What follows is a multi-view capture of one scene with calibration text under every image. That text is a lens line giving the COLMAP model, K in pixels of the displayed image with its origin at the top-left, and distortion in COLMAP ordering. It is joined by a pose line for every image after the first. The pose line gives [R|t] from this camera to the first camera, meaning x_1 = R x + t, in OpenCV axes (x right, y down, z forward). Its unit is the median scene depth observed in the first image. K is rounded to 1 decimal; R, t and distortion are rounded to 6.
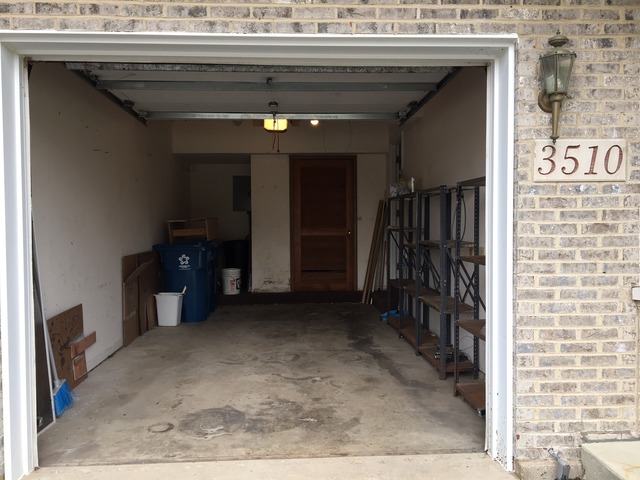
lens RADIAL K [[541.5, 0, 320.0], [0, 541.5, 240.0], [0, 0, 1]] dist [0.094635, -0.140185]
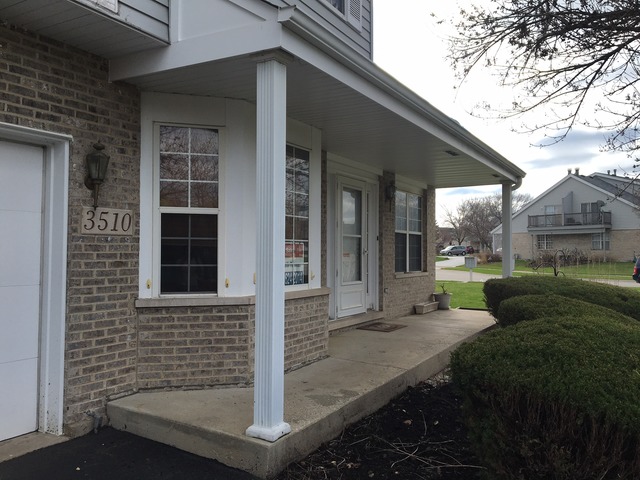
lens RADIAL K [[541.5, 0, 320.0], [0, 541.5, 240.0], [0, 0, 1]] dist [0.094635, -0.140185]
pose [[0.551960, 0.029083, 0.833364, -0.500943], [0.011998, 0.999011, -0.042810, -0.016592], [-0.833785, 0.033628, 0.551065, -0.375884]]
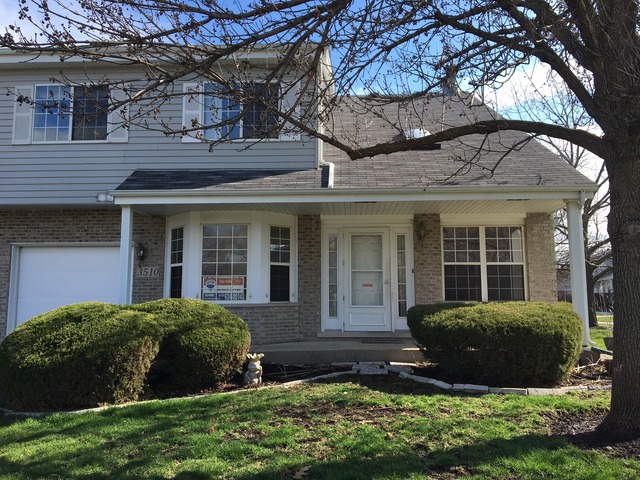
lens RADIAL K [[541.5, 0, 320.0], [0, 541.5, 240.0], [0, 0, 1]] dist [0.094635, -0.140185]
pose [[0.994499, -0.008318, -0.104413, 2.122152], [-0.006445, 0.990094, -0.140256, 0.172286], [0.104546, 0.140158, 0.984594, -2.809751]]
